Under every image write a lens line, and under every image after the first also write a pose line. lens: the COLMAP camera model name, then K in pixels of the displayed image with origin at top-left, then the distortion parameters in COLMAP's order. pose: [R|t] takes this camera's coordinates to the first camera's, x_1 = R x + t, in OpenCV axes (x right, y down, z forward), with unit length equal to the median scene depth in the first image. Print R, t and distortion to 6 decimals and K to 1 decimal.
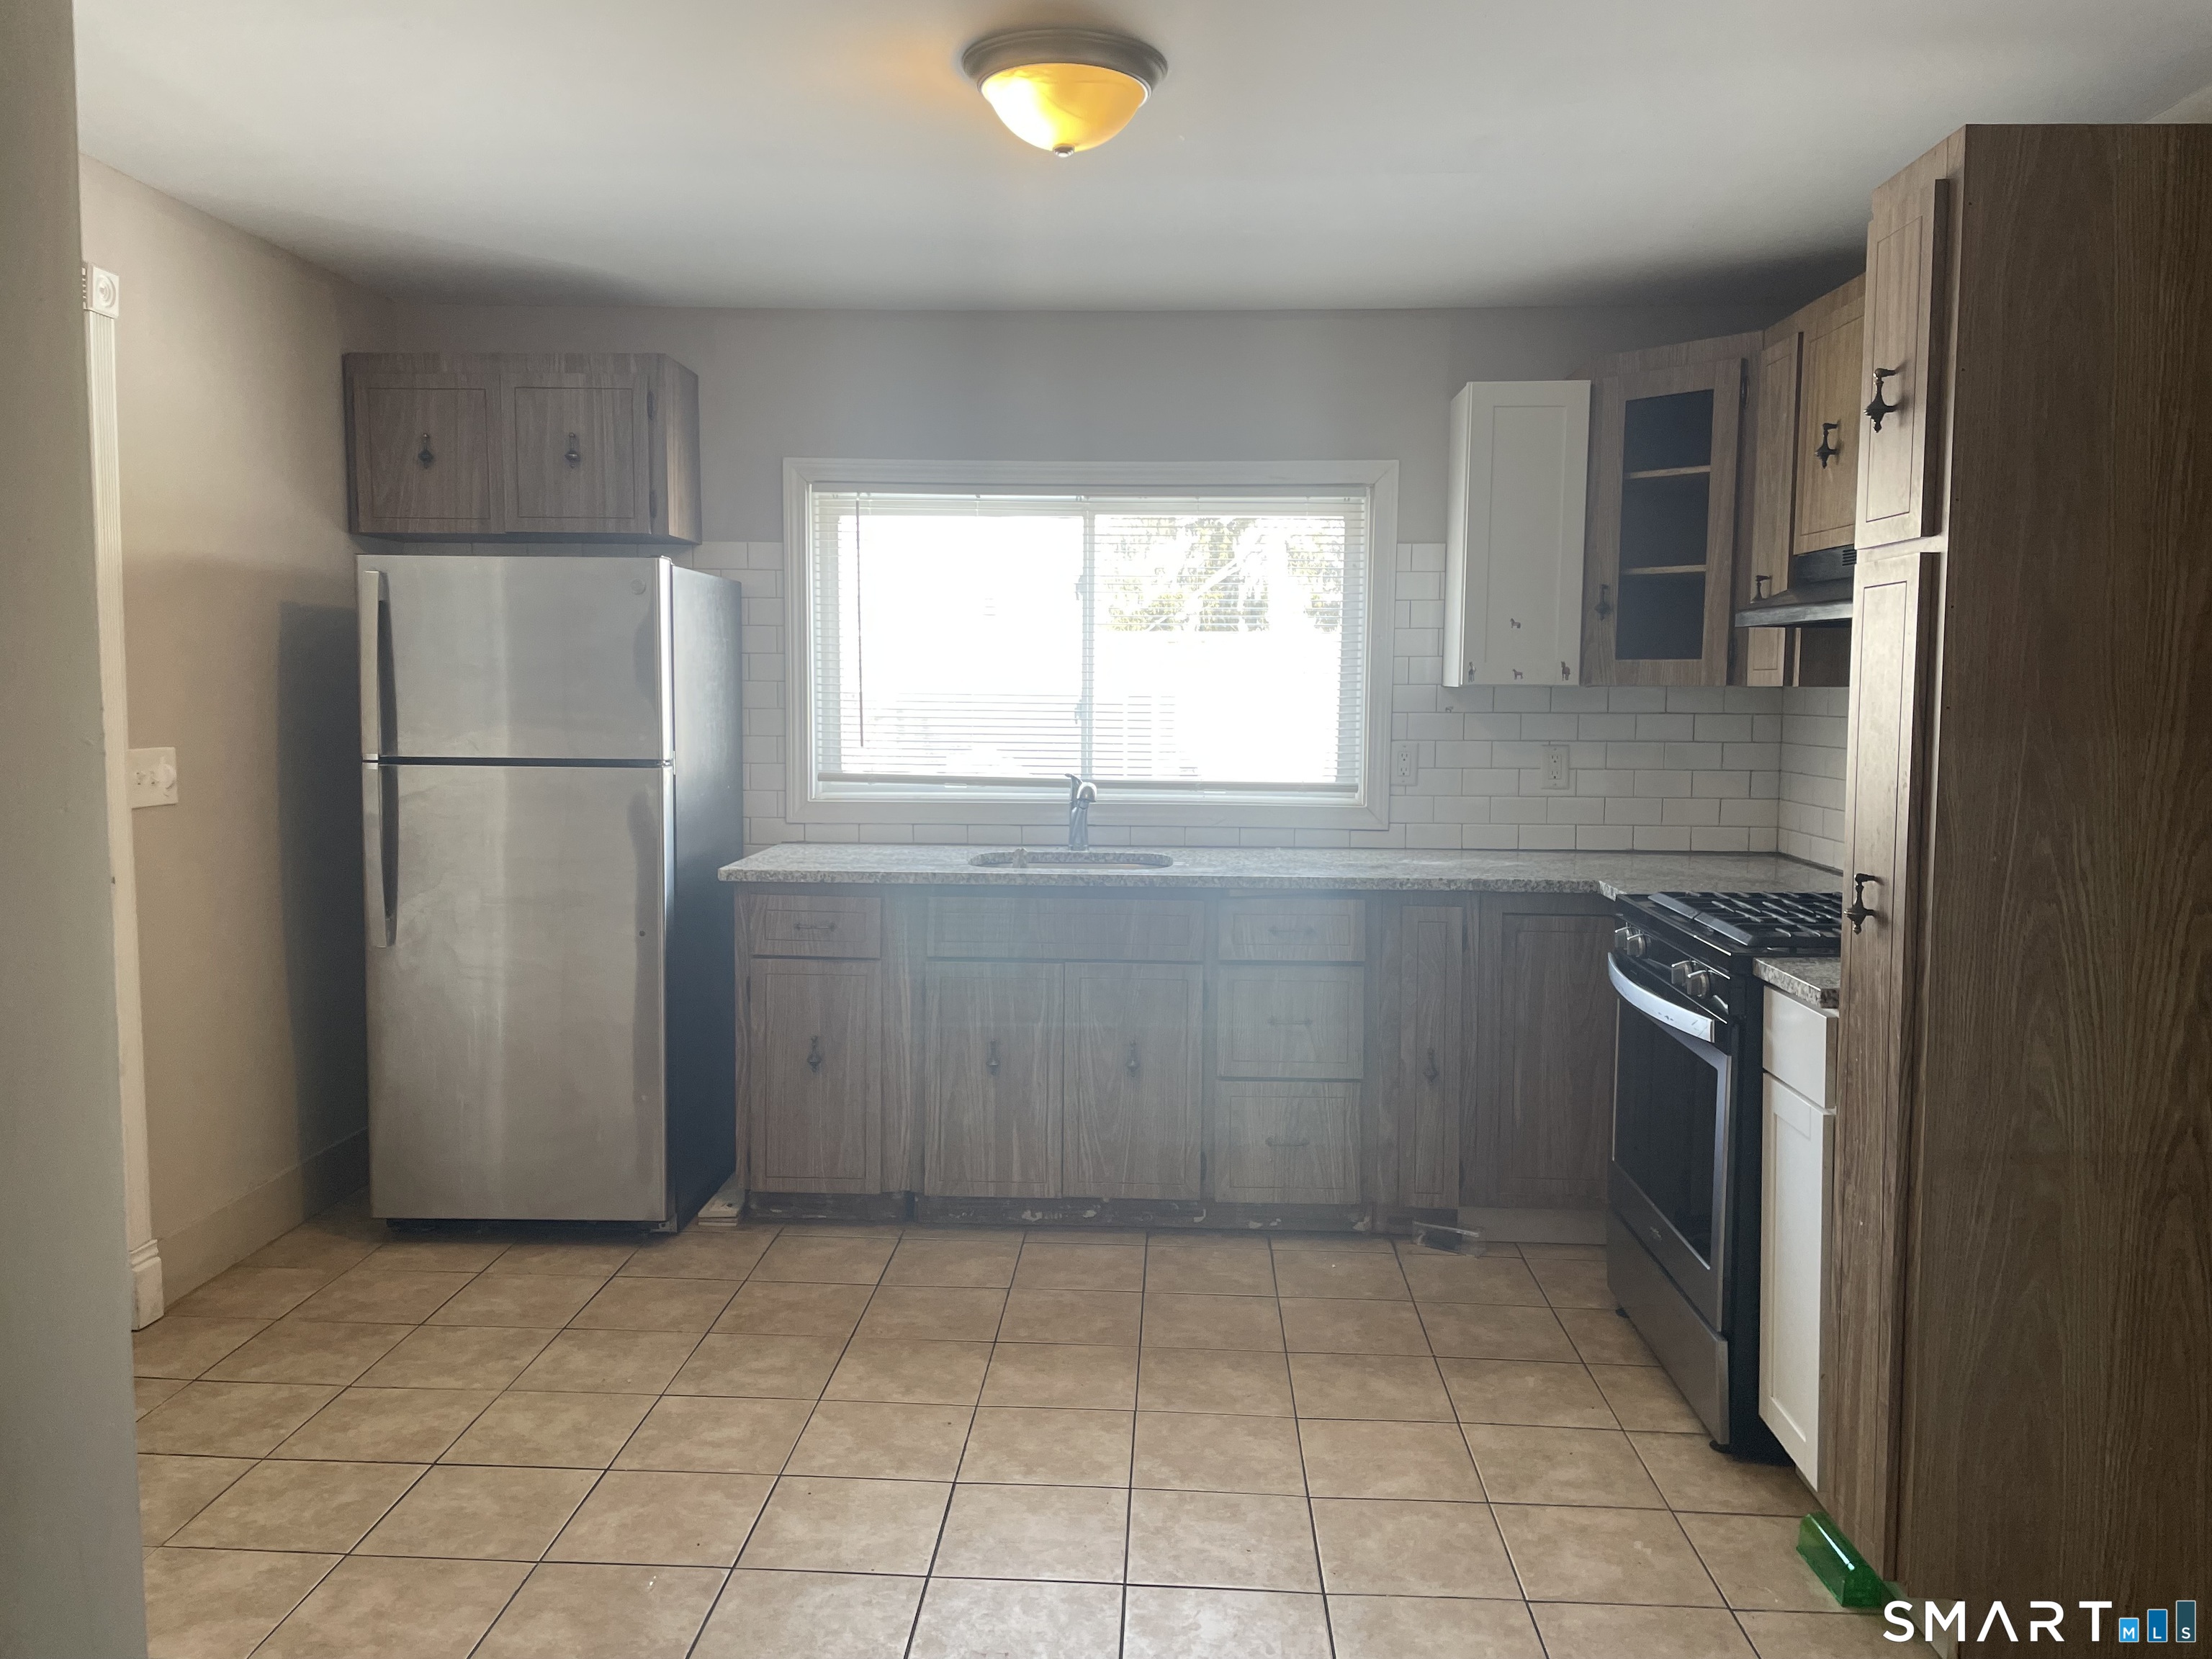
lens RADIAL K [[1672.6, 0, 1103.6], [0, 1672.6, 820.4], [0, 0, 1]] dist [0.092137, -0.111321]
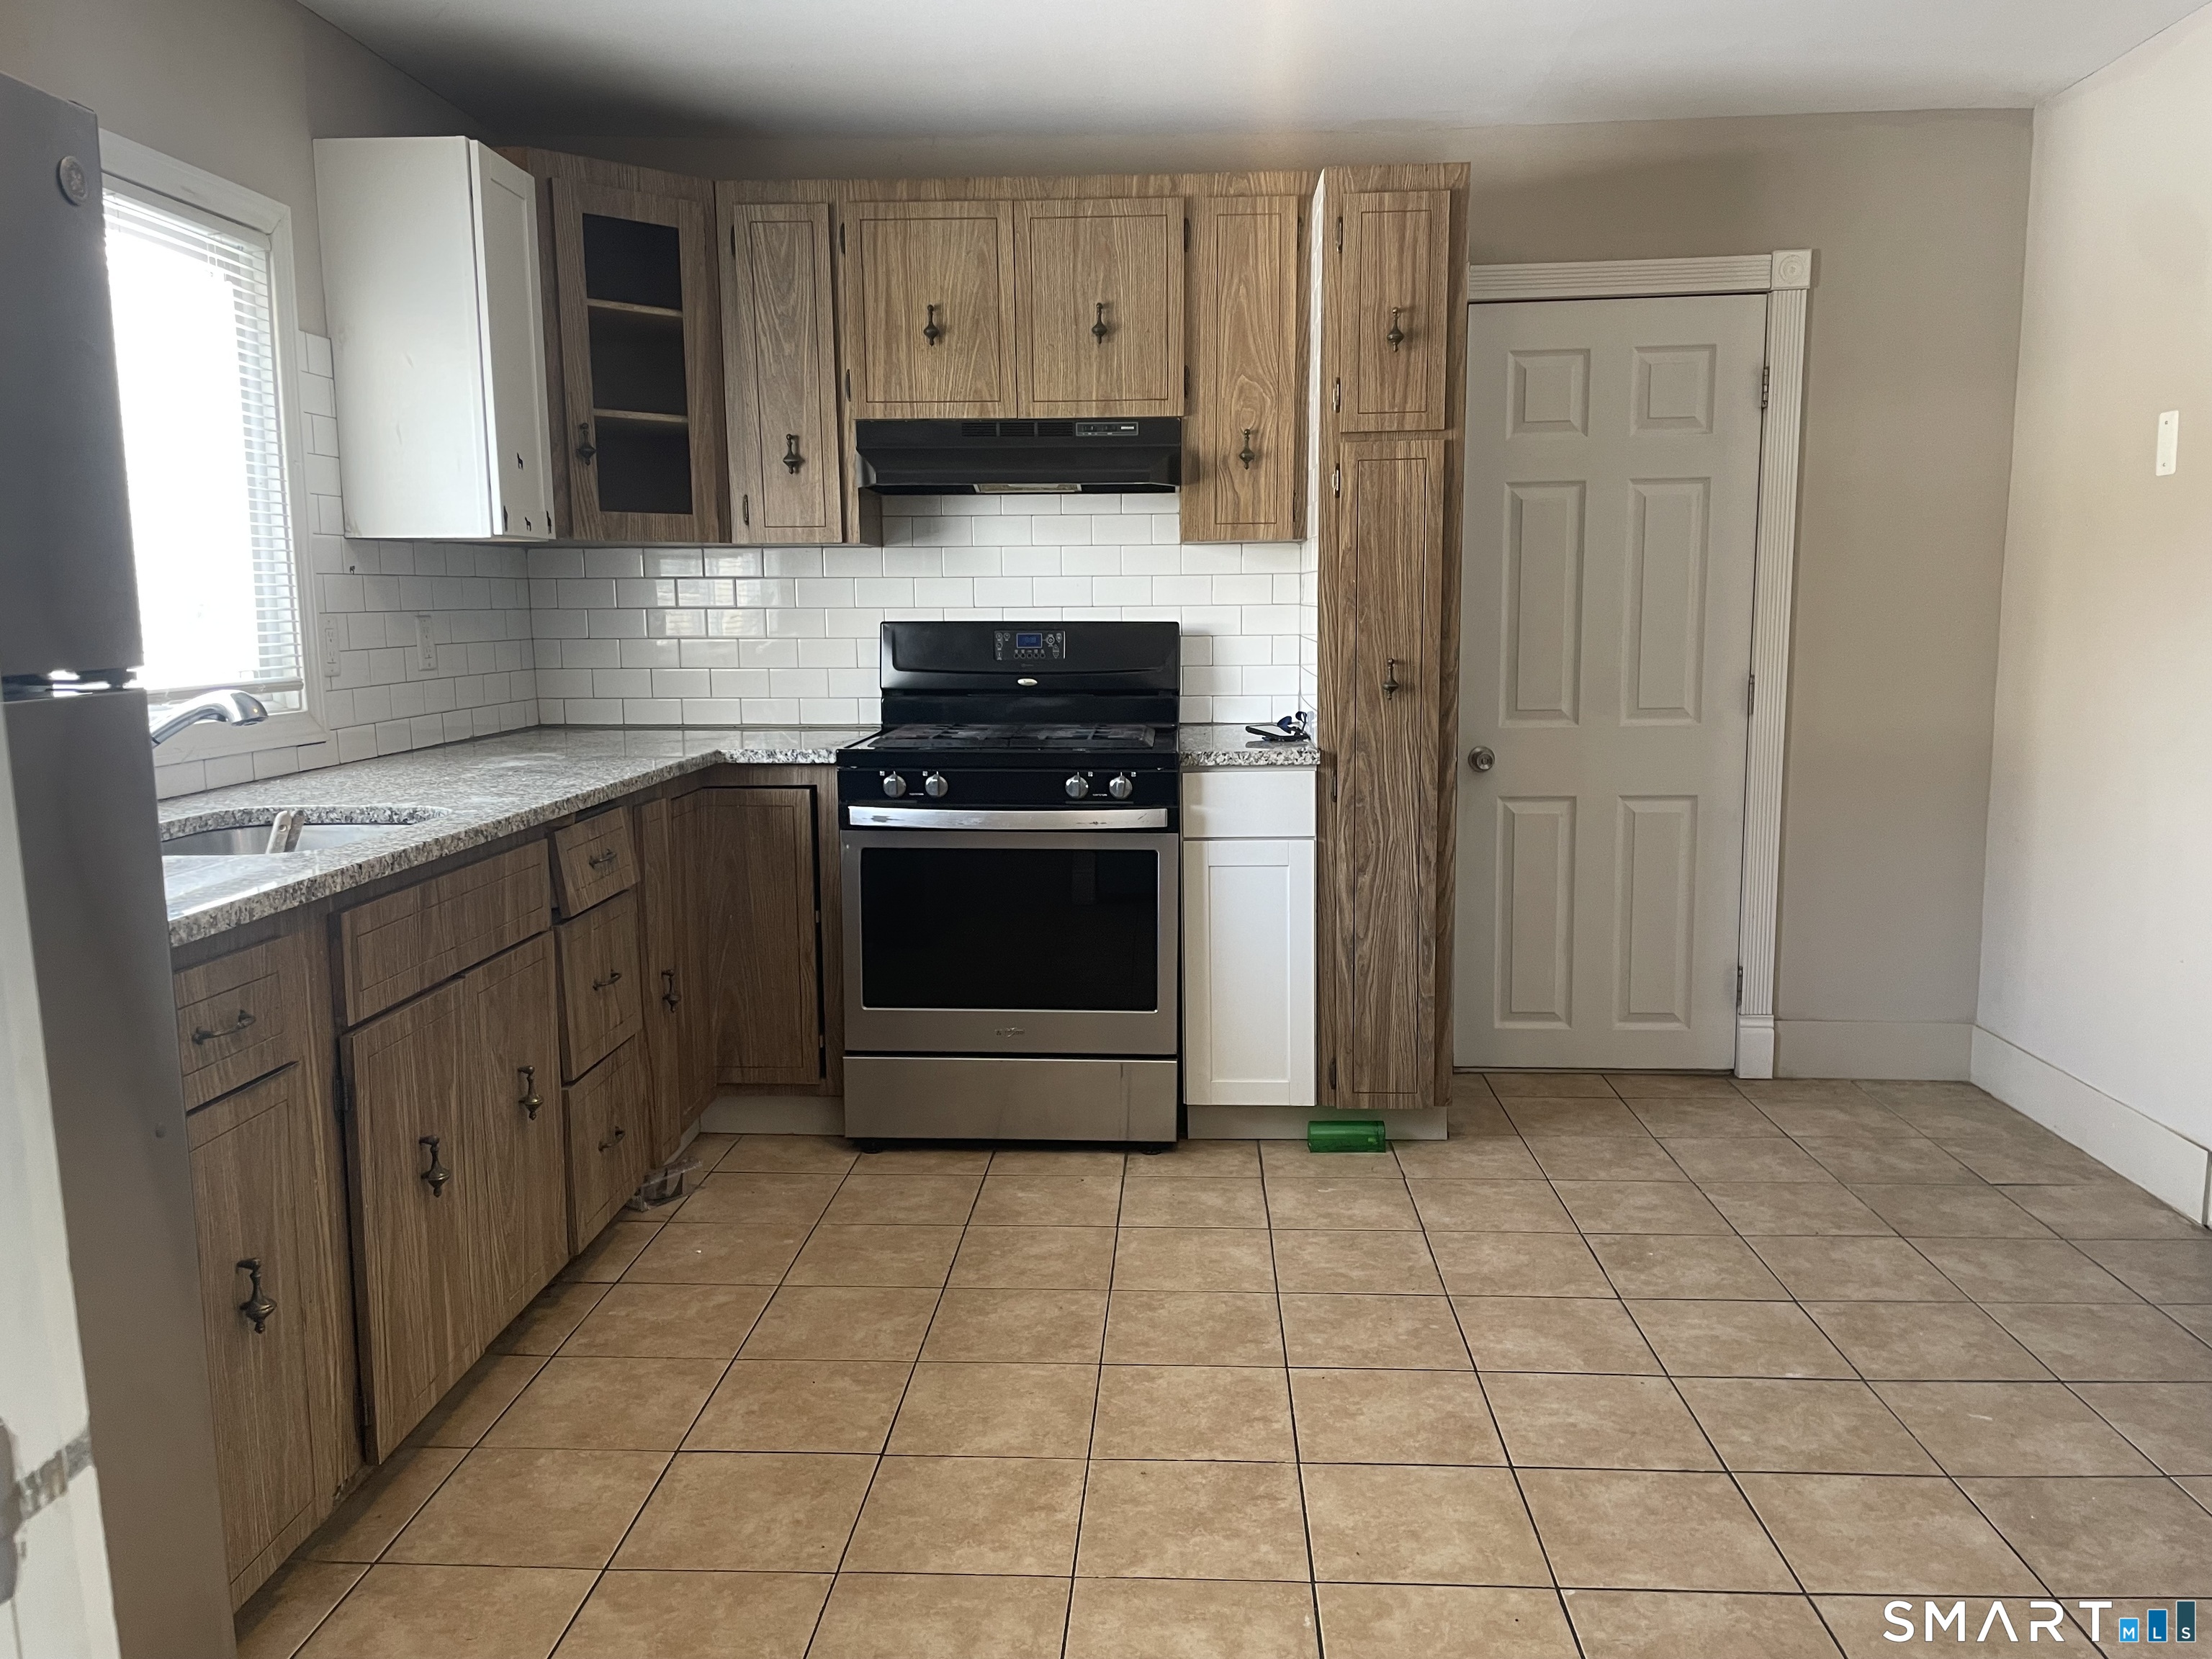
lens RADIAL K [[1672.6, 0, 1104.9], [0, 1672.6, 828.9], [0, 0, 1]] dist [0.092137, -0.111321]
pose [[0.004581, -0.143636, 0.989620, -0.715108], [0.094915, 0.985225, 0.142559, -0.037851], [-0.995475, 0.093277, 0.018147, 0.862017]]
